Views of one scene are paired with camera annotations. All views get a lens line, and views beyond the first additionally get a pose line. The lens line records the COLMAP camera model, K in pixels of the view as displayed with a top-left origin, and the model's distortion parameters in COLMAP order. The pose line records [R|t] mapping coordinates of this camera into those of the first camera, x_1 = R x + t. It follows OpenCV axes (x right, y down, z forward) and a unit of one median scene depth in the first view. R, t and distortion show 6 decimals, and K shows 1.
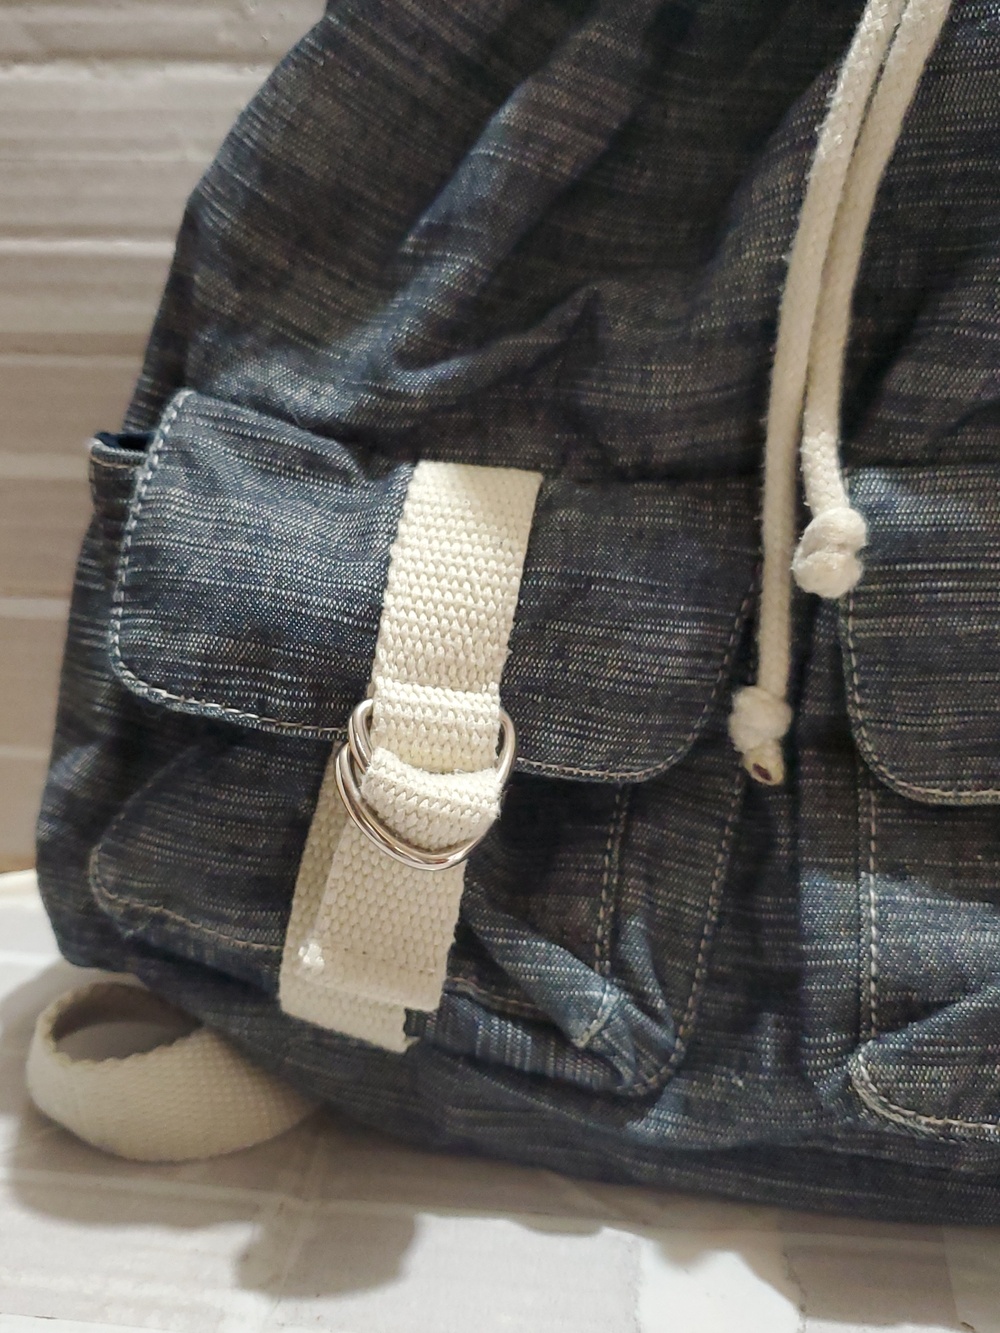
lens RADIAL K [[1421.8, 0, 500.0], [0, 1421.8, 666.5], [0, 0, 1]] dist [0.222397, -0.917355]
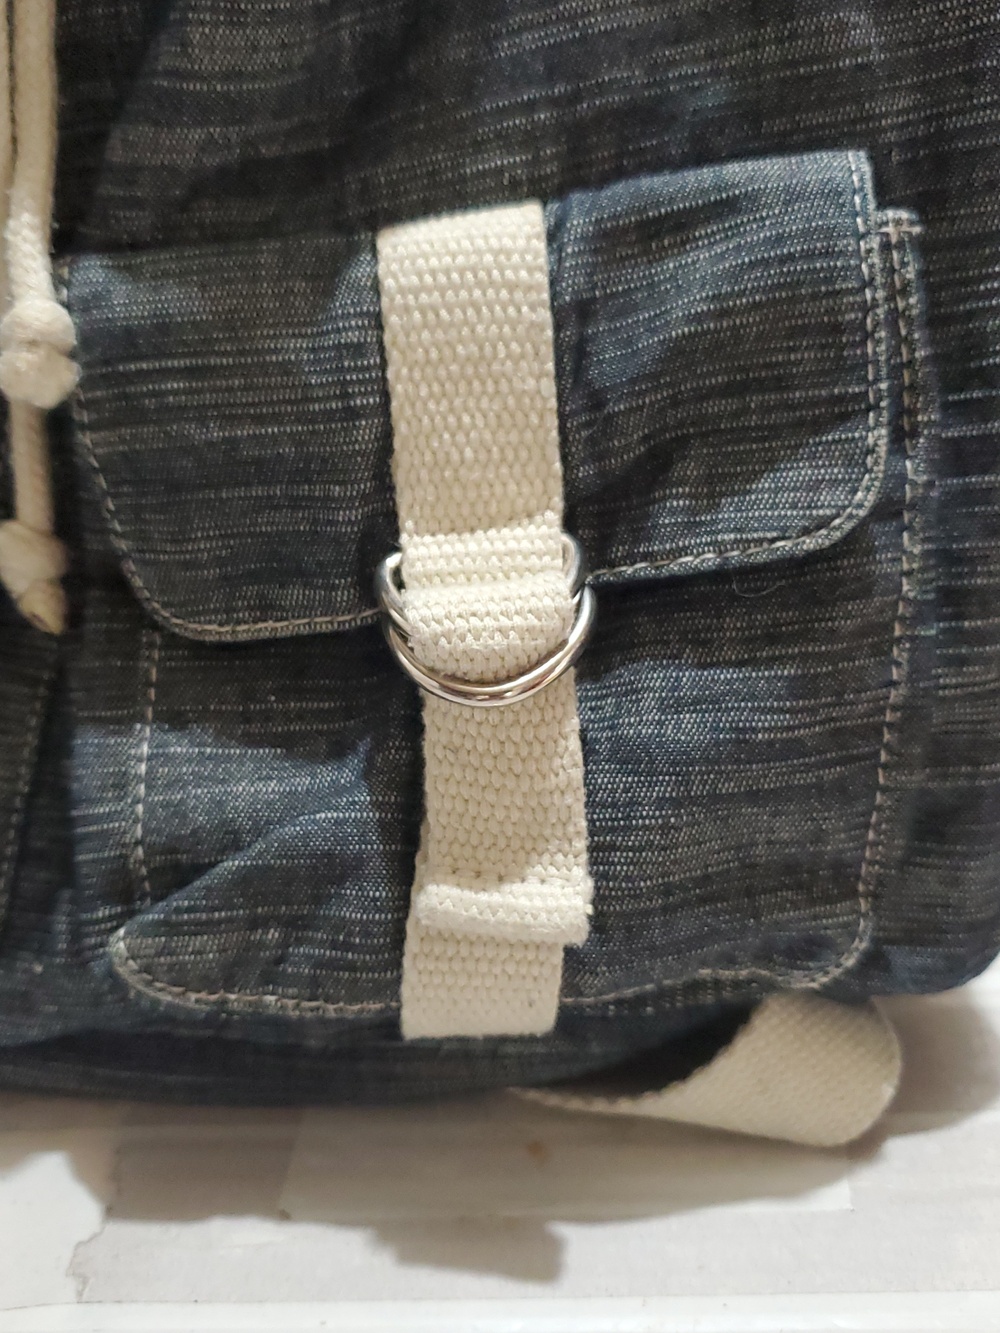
lens RADIAL K [[1421.8, 0, 500.0], [0, 1421.8, 666.5], [0, 0, 1]] dist [0.222397, -0.917355]
pose [[0.993348, -0.064381, 0.095472, 0.388407], [0.056481, 0.994926, 0.083260, 0.046957], [-0.100348, -0.077314, 0.991944, 0.108058]]
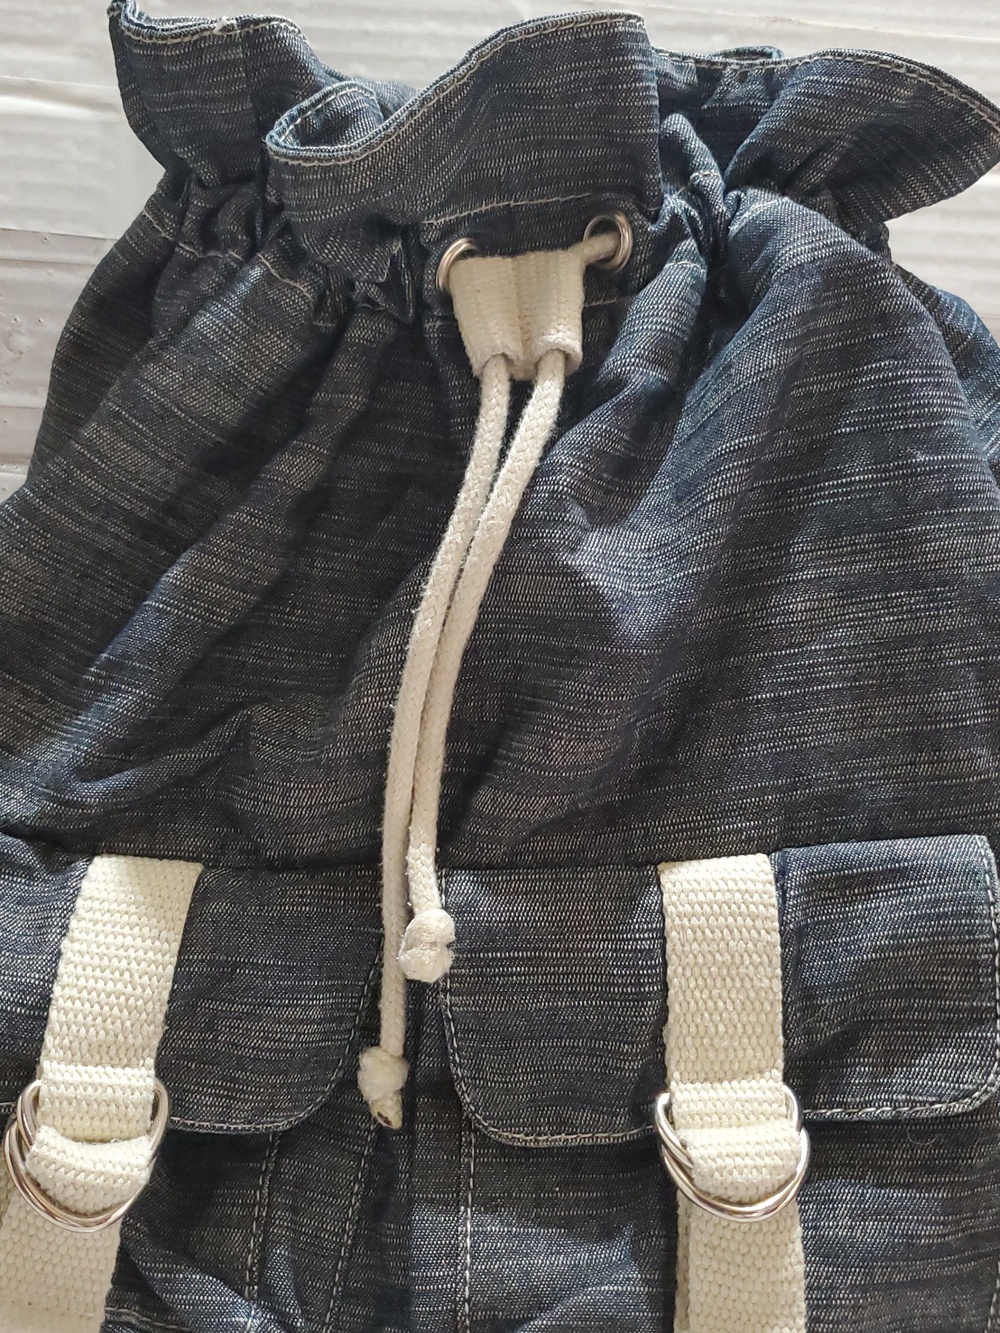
lens RADIAL K [[1399.1, 0, 499.0], [0, 1399.1, 672.7], [0, 0, 1]] dist [0.091313, -0.326421]
pose [[0.988614, 0.007026, 0.150311, 0.101662], [0.010512, 0.993244, -0.115566, -0.163839], [-0.150107, 0.115830, 0.981861, -0.213608]]
